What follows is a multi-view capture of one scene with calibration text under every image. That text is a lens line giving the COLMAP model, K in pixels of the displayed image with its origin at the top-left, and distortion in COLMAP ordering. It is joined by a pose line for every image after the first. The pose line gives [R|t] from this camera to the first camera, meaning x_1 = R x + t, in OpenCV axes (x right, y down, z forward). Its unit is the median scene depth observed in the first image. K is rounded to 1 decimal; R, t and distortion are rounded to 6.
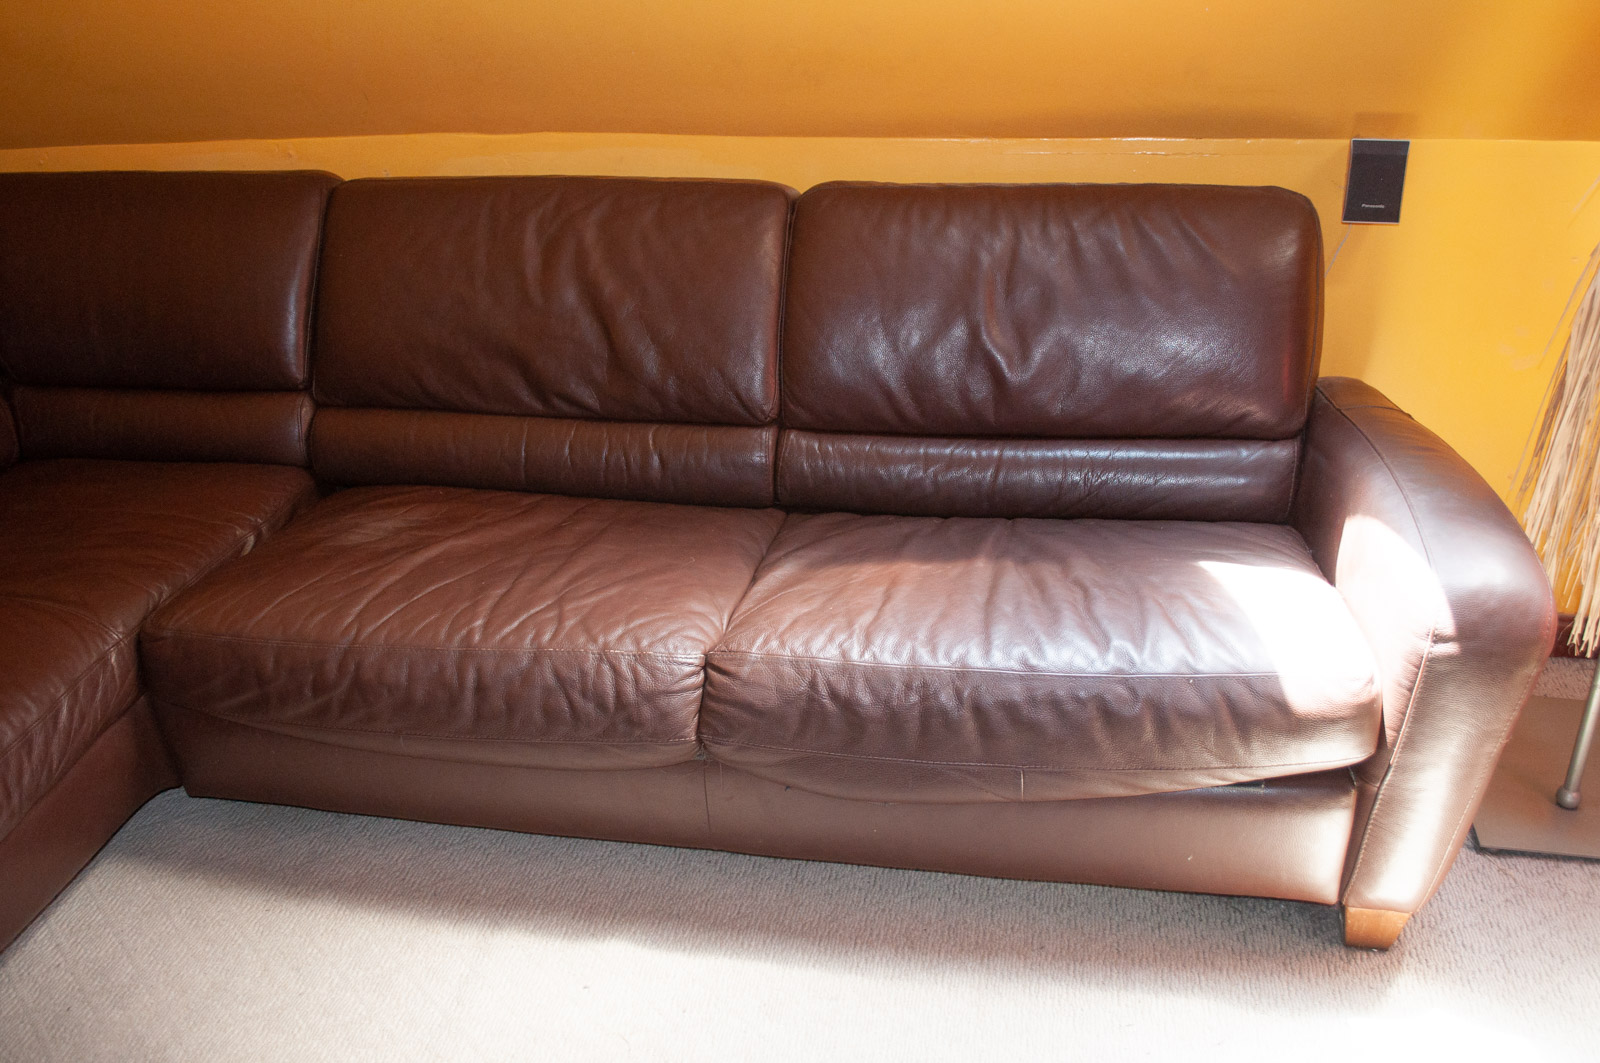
lens RADIAL K [[1450.1, 0, 785.9], [0, 1450.1, 558.8], [0, 0, 1]] dist [-0.060841, 0.000000]
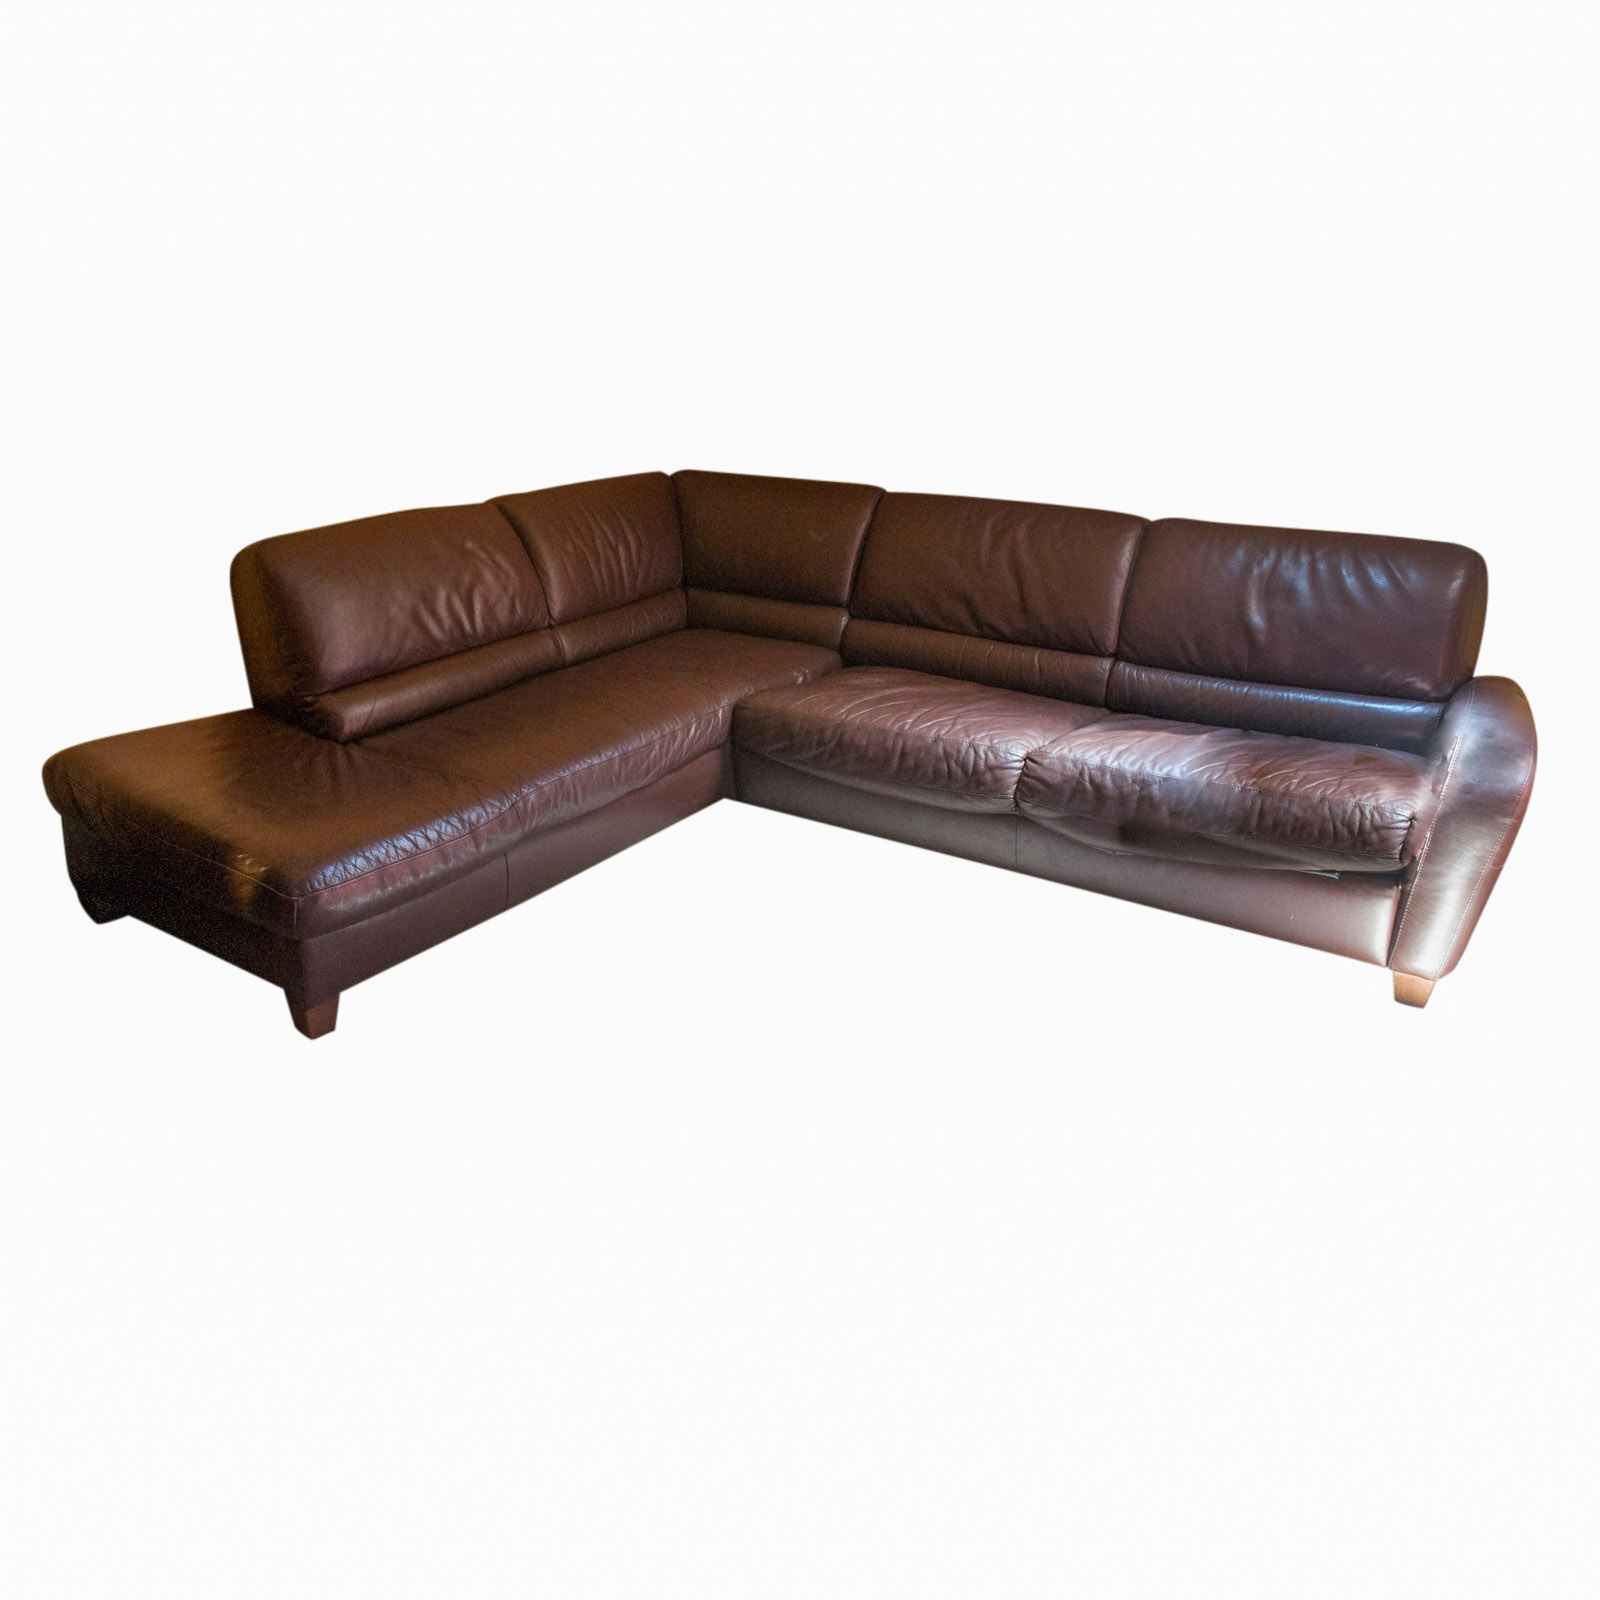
lens RADIAL K [[1243.5, 0, 784.3], [0, 1243.5, 728.0], [0, 0, 1]] dist [-0.063219, -0.008913]
pose [[0.917581, 0.152801, -0.367011, 0.209905], [-0.196998, 0.976633, -0.085912, 0.211104], [0.345308, 0.151131, 0.926241, -0.482601]]
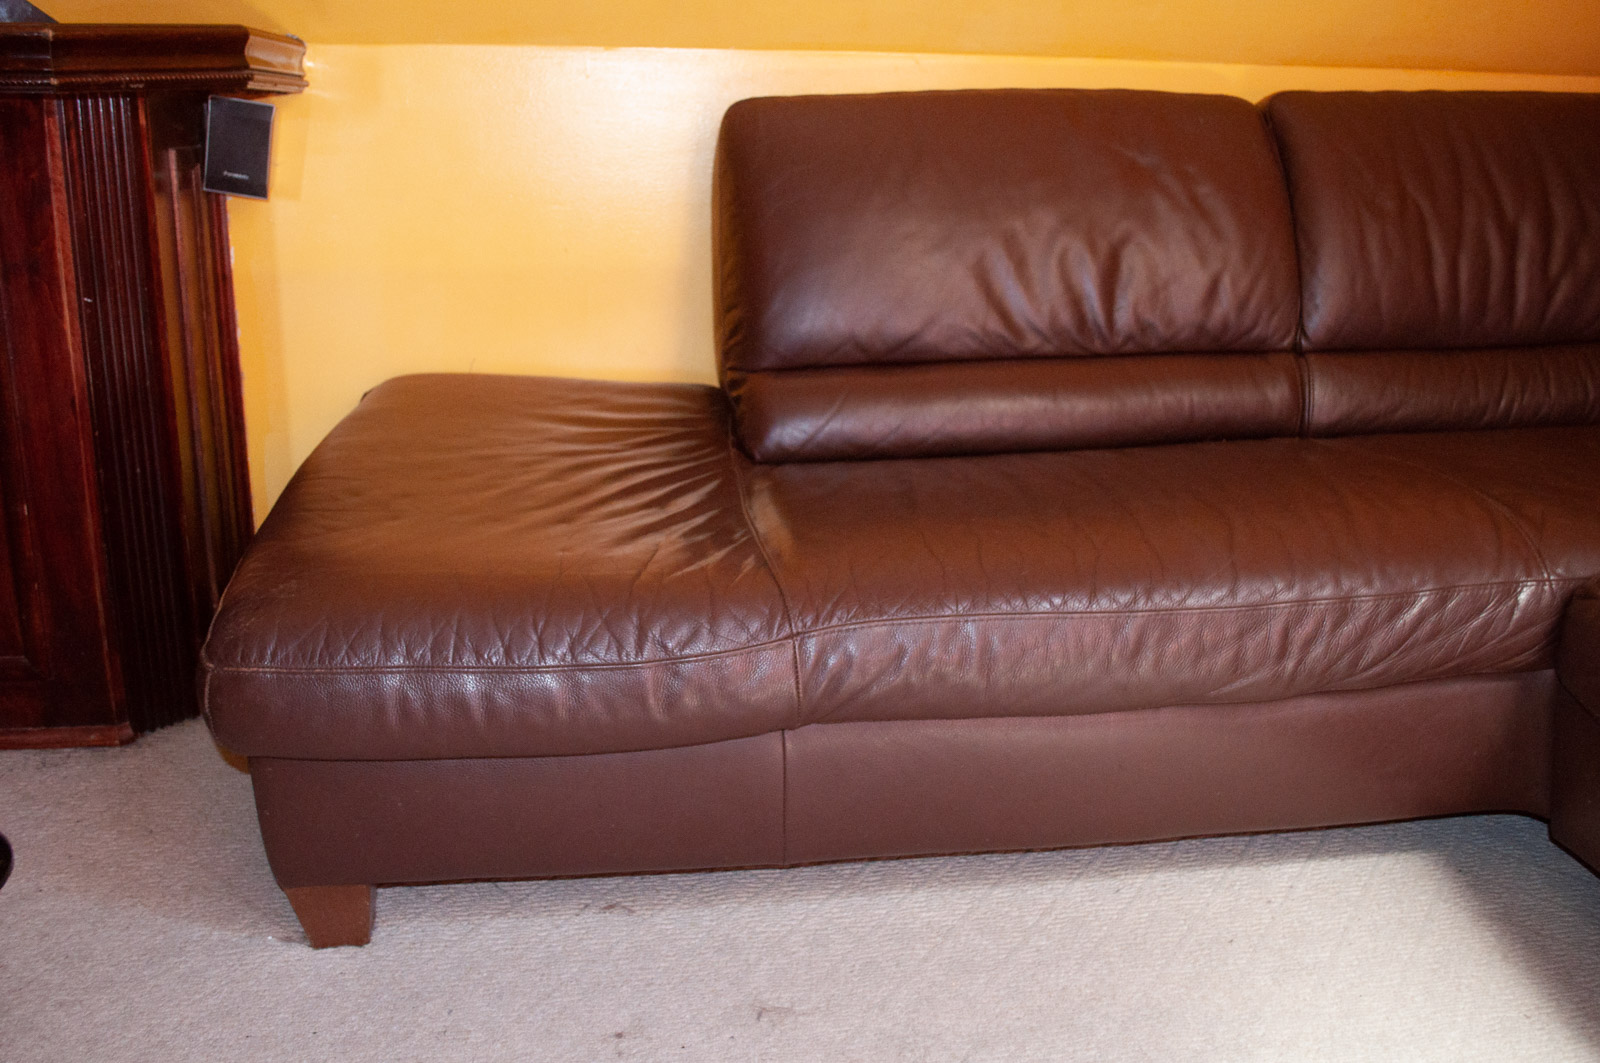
lens RADIAL K [[1450.1, 0, 791.0], [0, 1450.1, 533.2], [0, 0, 1]] dist [-0.060841, 0.000000]
pose [[0.308202, 0.310347, -0.899275, 0.065792], [-0.423614, 0.891172, 0.162369, 0.081302], [0.851800, 0.330904, 0.406128, 0.364949]]
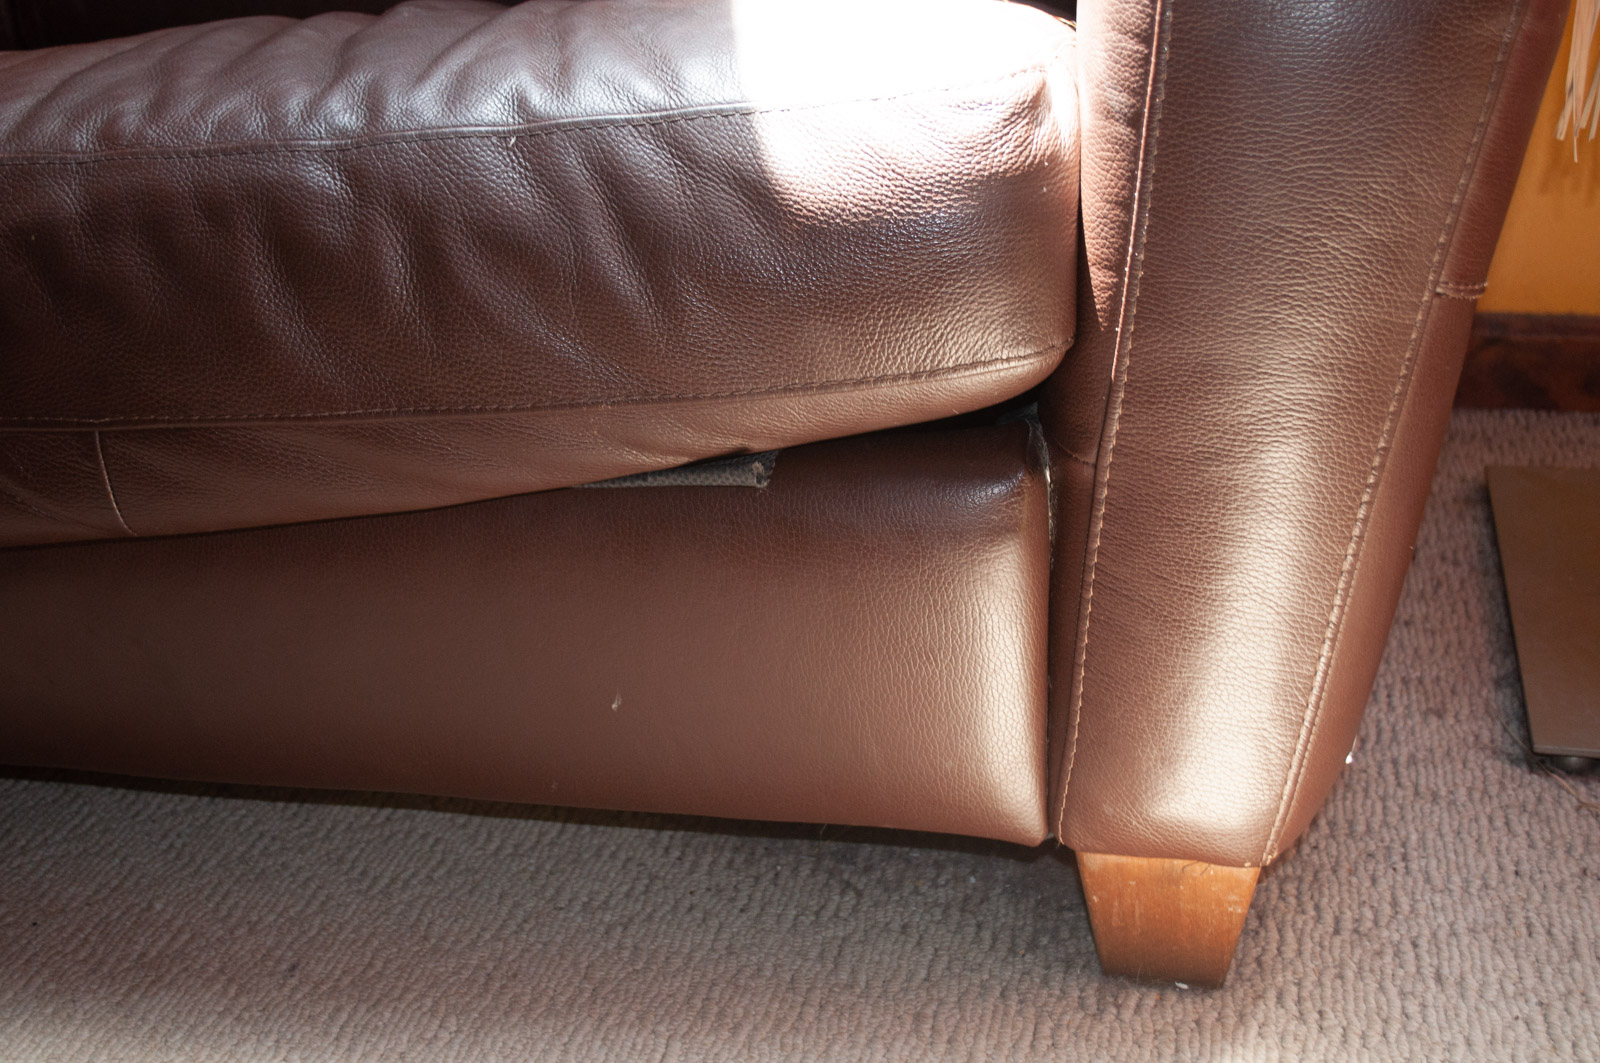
lens RADIAL K [[1950.5, 0, 793.6], [0, 1950.5, 534.5], [0, 0, 1]] dist [-0.010518, 0.000000]
pose [[0.999007, -0.003529, -0.044416, 0.315271], [0.001140, 0.998556, -0.053699, 0.174695], [0.044542, 0.053595, 0.997569, 0.466756]]
